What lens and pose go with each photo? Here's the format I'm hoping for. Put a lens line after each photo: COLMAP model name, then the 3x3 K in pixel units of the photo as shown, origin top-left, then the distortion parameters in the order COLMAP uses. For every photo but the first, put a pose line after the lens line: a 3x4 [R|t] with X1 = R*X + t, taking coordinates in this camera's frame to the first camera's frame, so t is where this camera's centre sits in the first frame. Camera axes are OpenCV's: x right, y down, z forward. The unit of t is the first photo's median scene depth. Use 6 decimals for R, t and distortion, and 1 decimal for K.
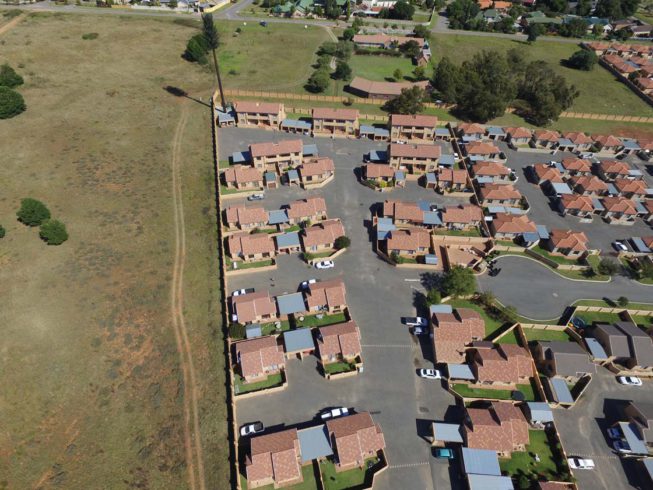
lens RADIAL K [[383.2, 0, 326.7], [0, 383.2, 240.8], [0, 0, 1]] dist [-0.013280, 0.014616]
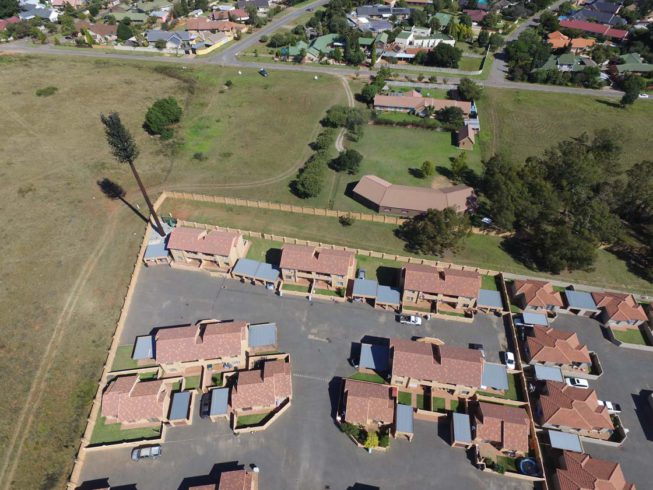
lens RADIAL K [[383.2, 0, 326.3], [0, 383.2, 241.8], [0, 0, 1]] dist [-0.013280, 0.014616]
pose [[0.993292, 0.058752, -0.099598, 0.102581], [-0.059160, 0.998248, -0.001153, -0.368155], [0.099356, 0.007037, 0.995027, 0.373911]]
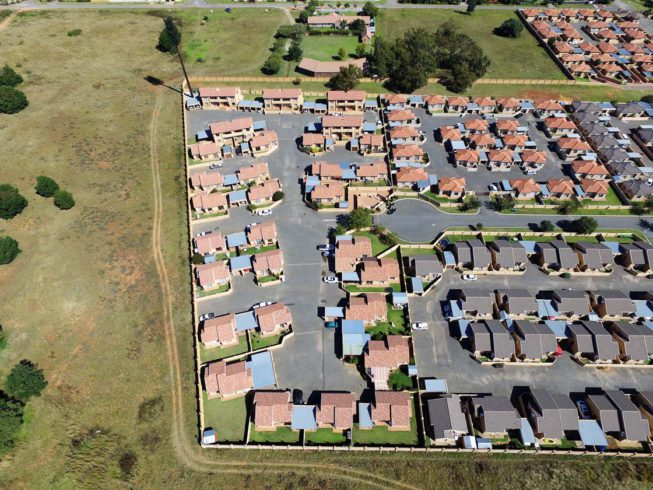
lens RADIAL K [[383.2, 0, 326.4], [0, 383.2, 241.1], [0, 0, 1]] dist [-0.013280, 0.014616]
pose [[0.998423, -0.054510, -0.013434, 0.156816], [0.055368, 0.995641, 0.075057, 0.051041], [0.009284, -0.075682, 0.997089, -0.245338]]
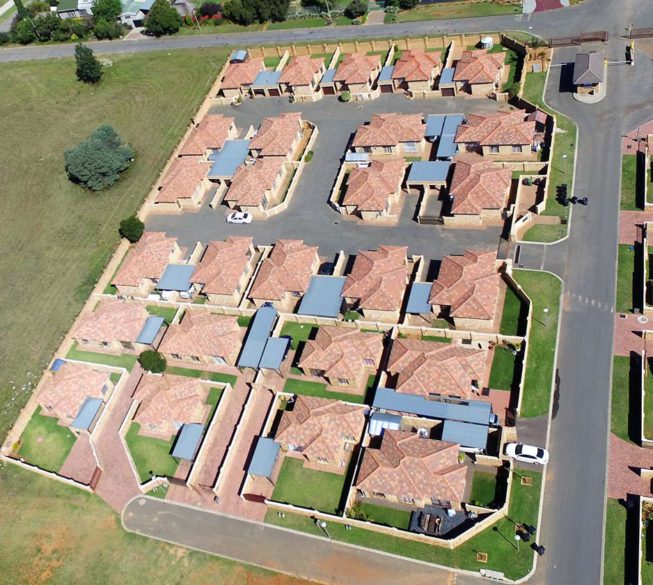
lens RADIAL K [[677.9, 0, 256.0], [0, 677.9, 322.2], [0, 0, 1]] dist [-0.001963, 0.000000]
pose [[0.915893, 0.025794, -0.400592, 1.538009], [0.024081, 0.992606, 0.118972, -0.560724], [0.400699, -0.118612, 0.908500, 0.658329]]
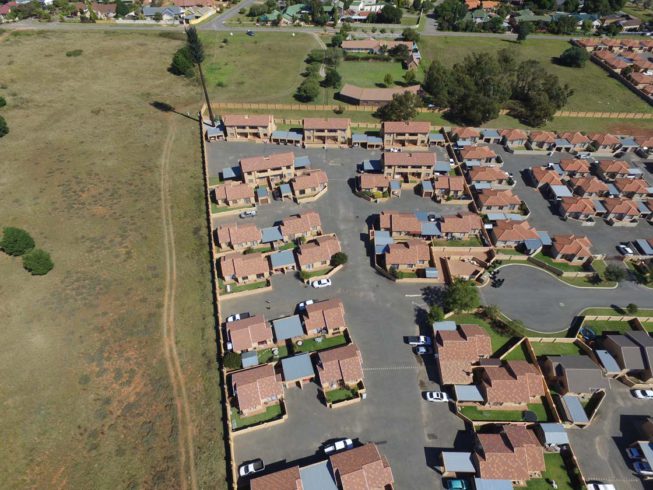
lens RADIAL K [[383.2, 0, 327.5], [0, 383.2, 240.4], [0, 0, 1]] dist [-0.013280, 0.014616]
pose [[0.998998, -0.044116, 0.007471, 0.004830], [0.044180, 0.998986, -0.008687, -0.025452], [-0.007080, 0.009008, 0.999934, 0.025456]]
